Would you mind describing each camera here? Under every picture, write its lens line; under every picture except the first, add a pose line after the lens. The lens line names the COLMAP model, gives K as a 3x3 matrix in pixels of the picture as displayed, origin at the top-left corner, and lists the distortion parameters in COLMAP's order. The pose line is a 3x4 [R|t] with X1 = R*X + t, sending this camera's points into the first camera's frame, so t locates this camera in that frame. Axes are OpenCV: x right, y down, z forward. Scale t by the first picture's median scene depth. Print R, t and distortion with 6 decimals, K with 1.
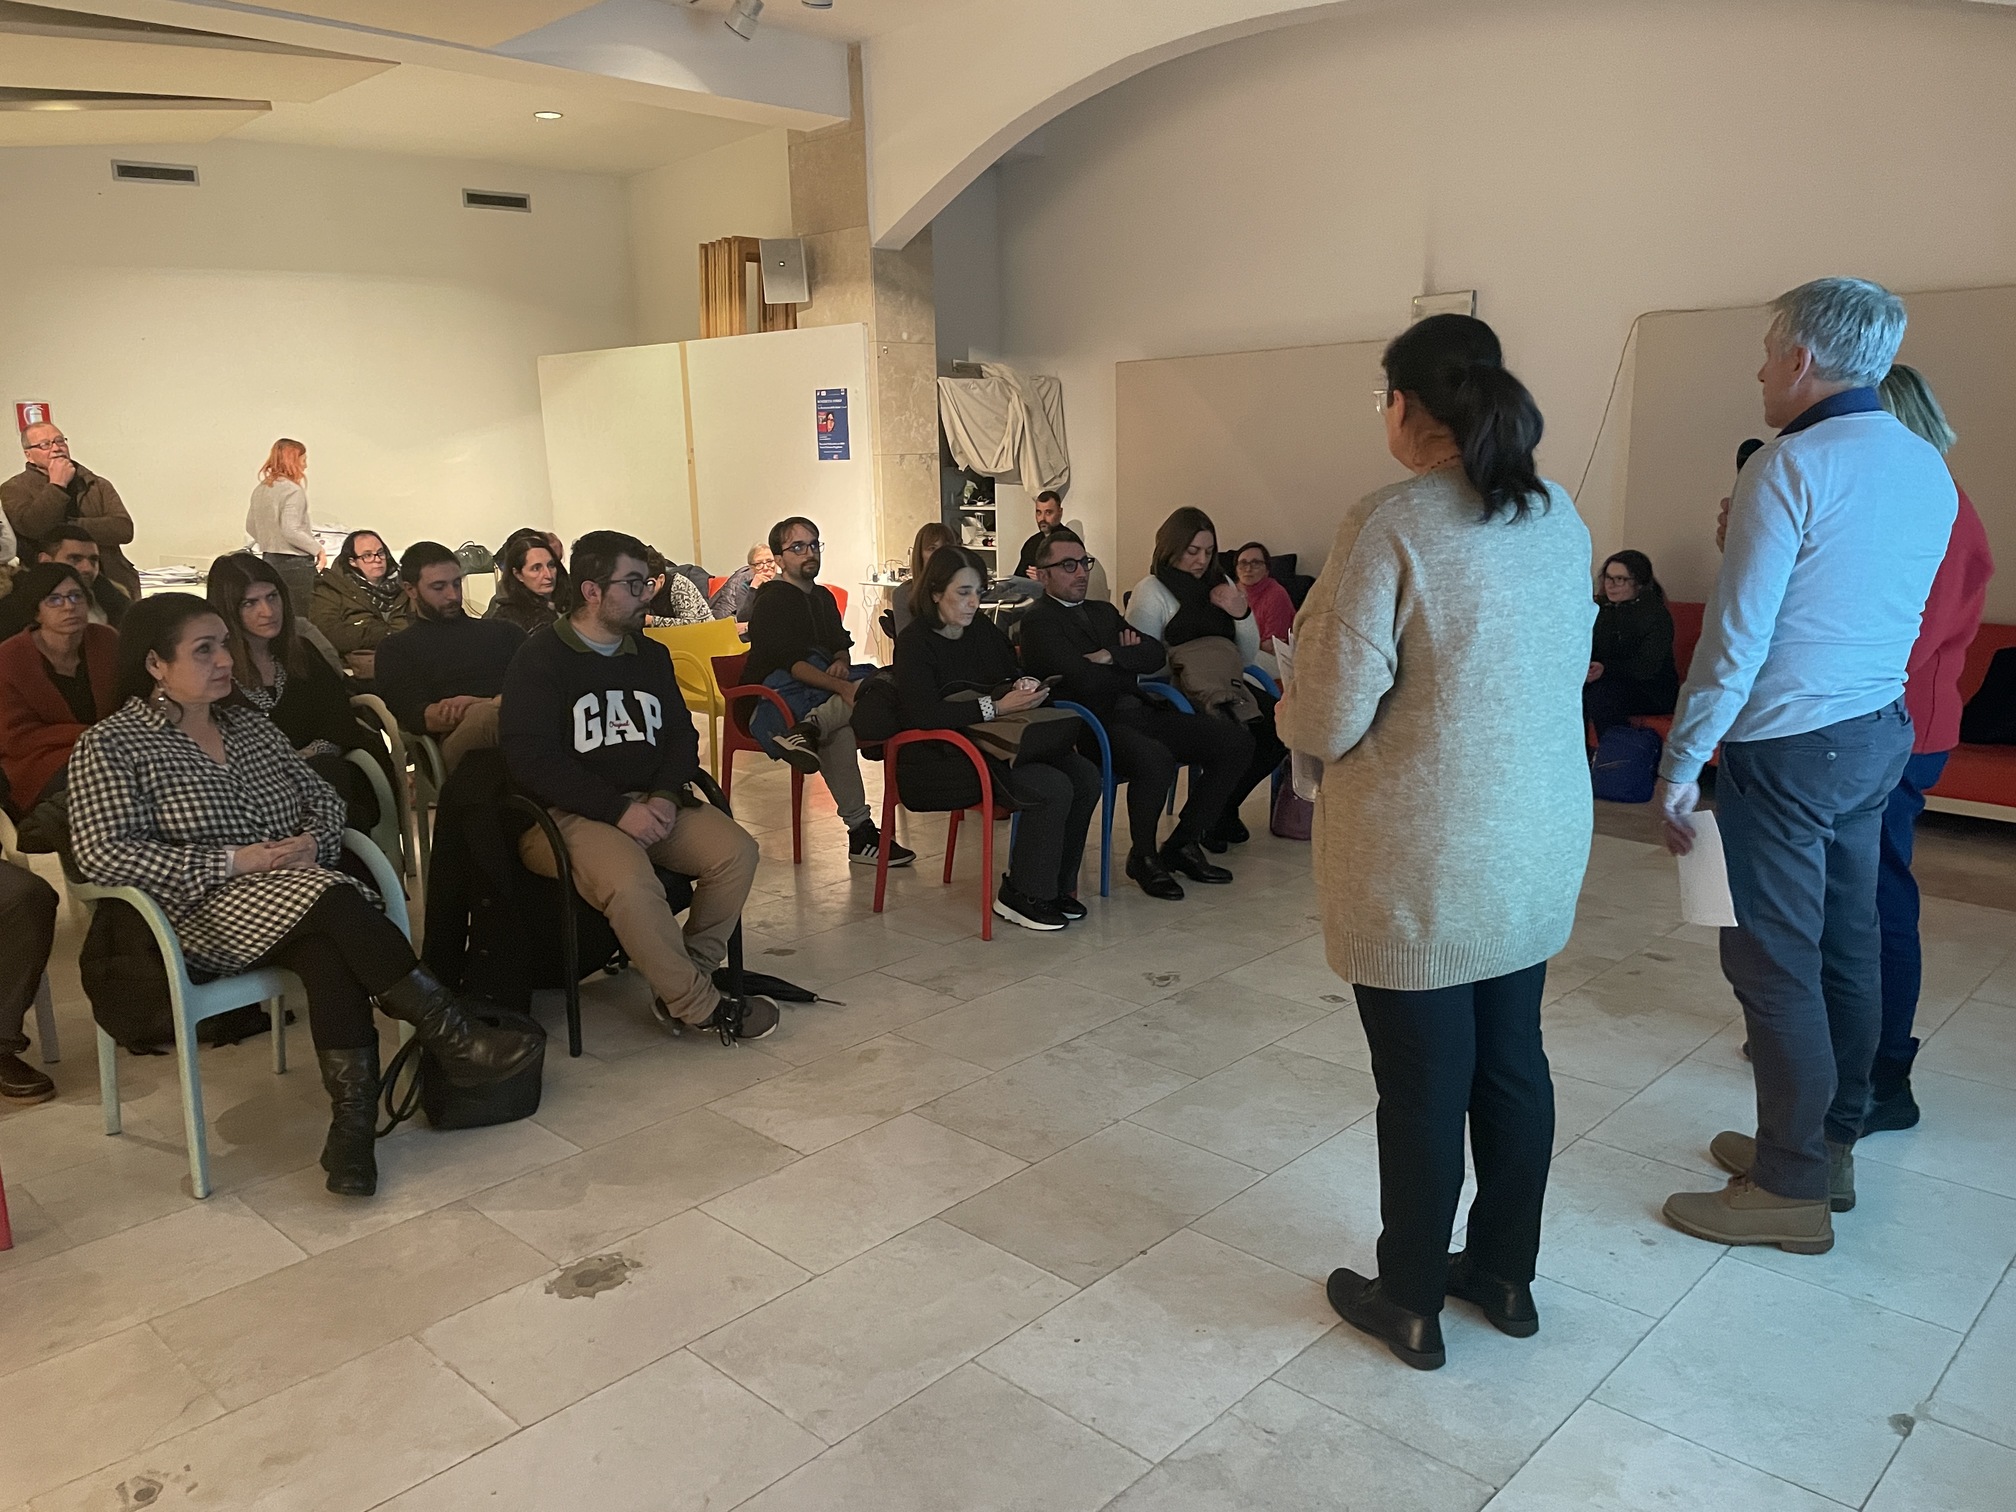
lens RADIAL K [[1516.1, 0, 1011.1], [0, 1516.1, 742.2], [0, 0, 1]] dist [0.062080, -0.043724]
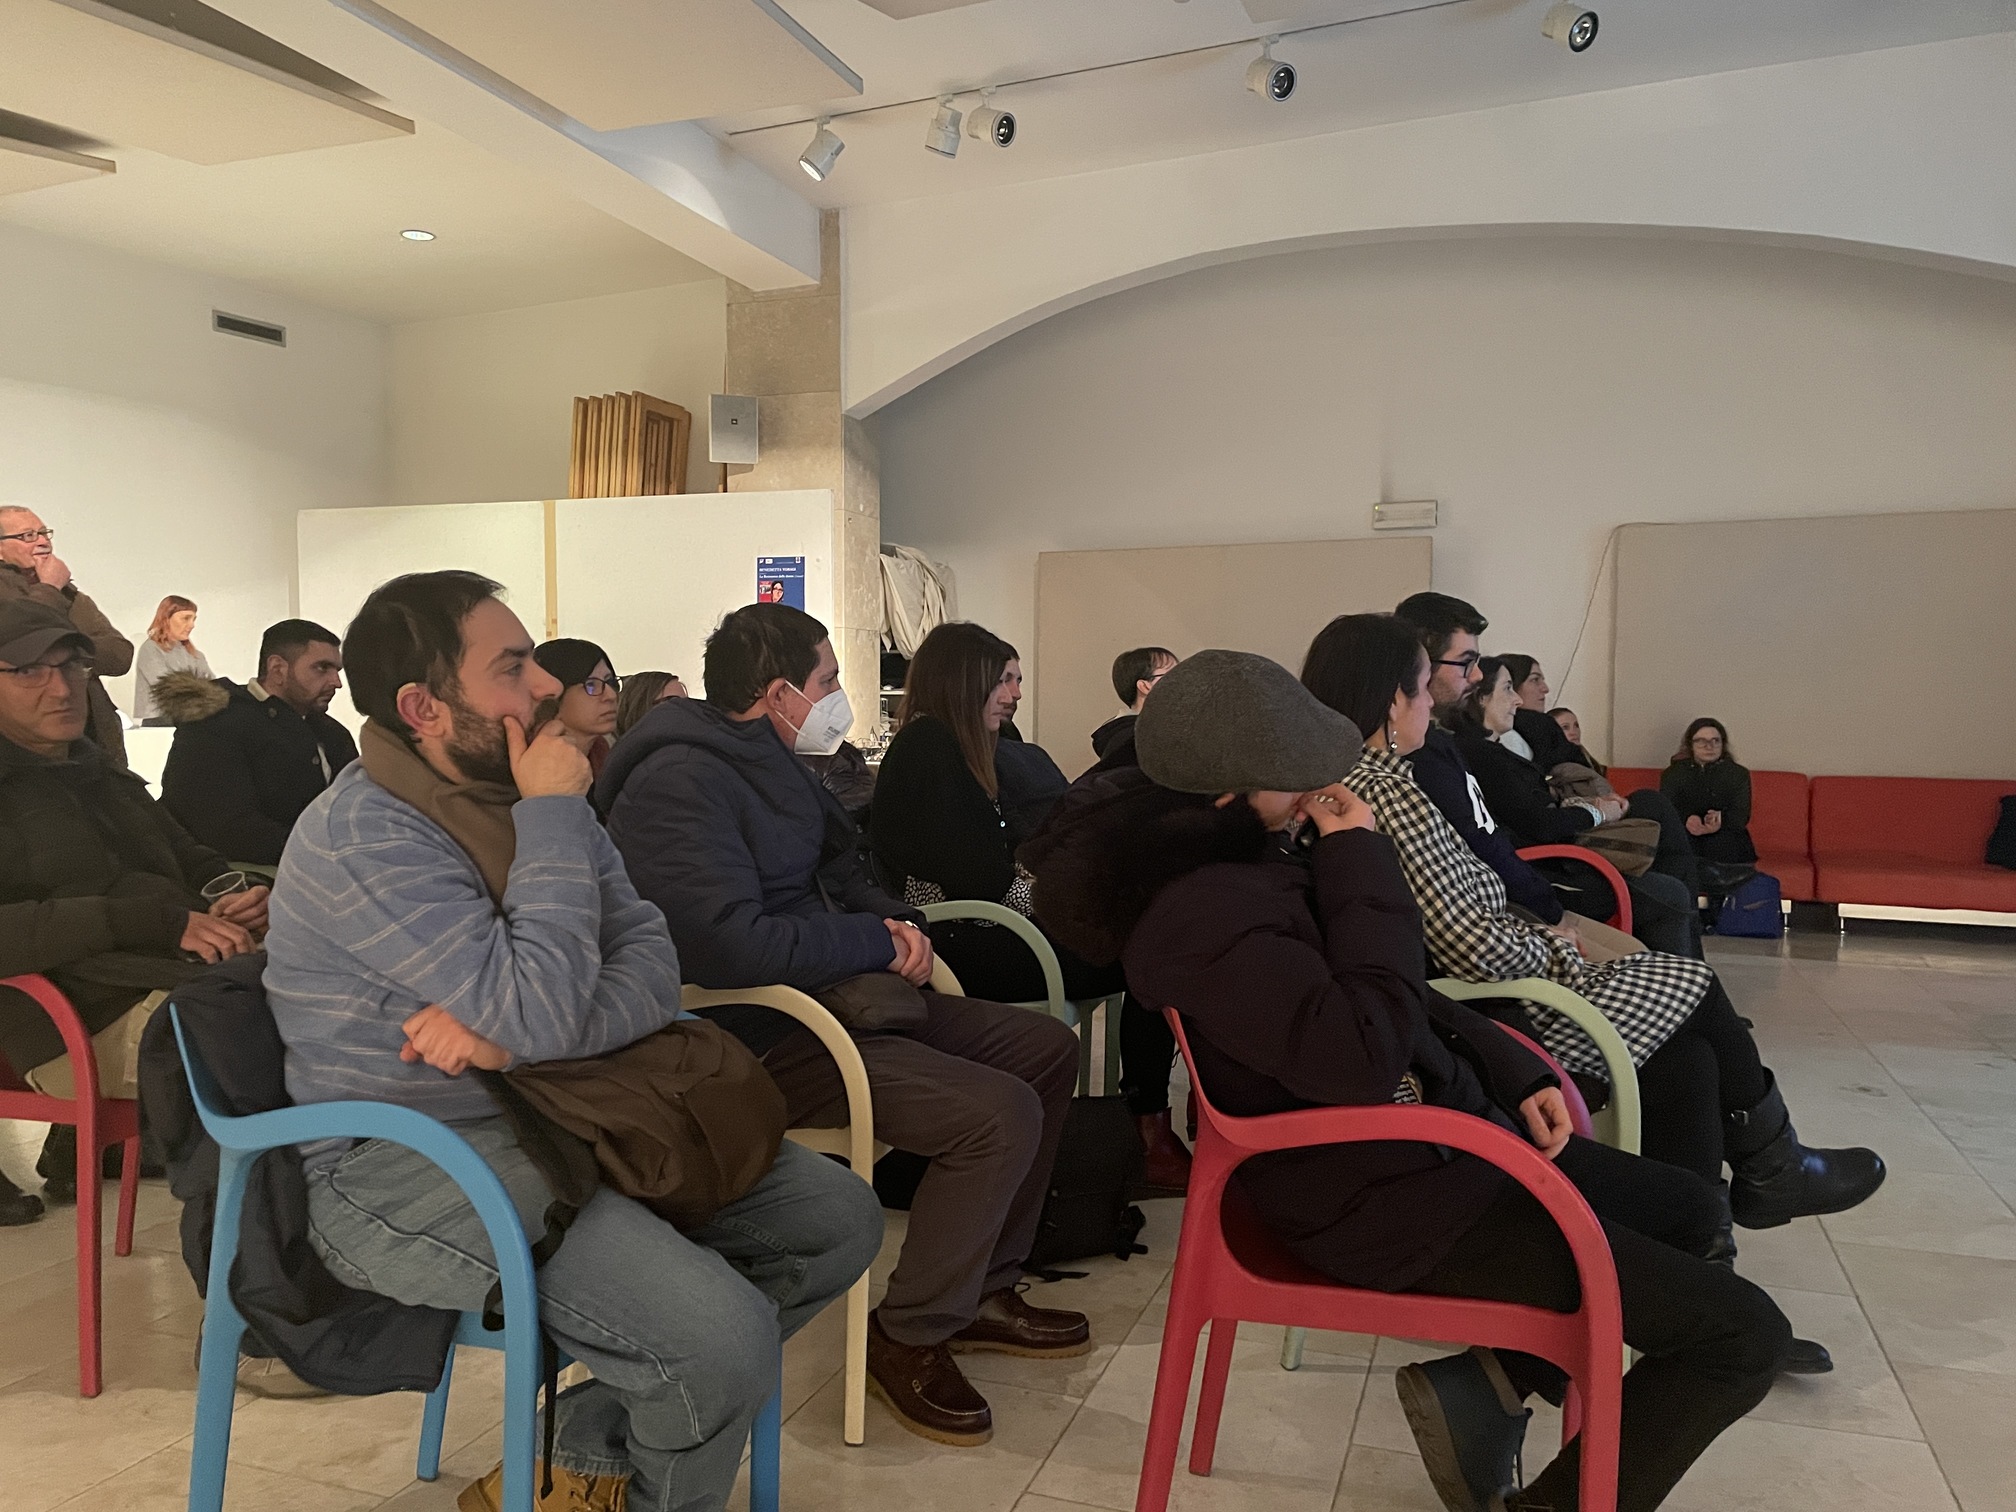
lens RADIAL K [[1516.1, 0, 1007.4], [0, 1516.1, 766.7], [0, 0, 1]] dist [0.062080, -0.043724]
pose [[0.913224, 0.009220, 0.407354, -0.376369], [0.051931, 0.988957, -0.138806, 0.029961], [-0.404135, 0.147915, 0.902660, 0.133485]]
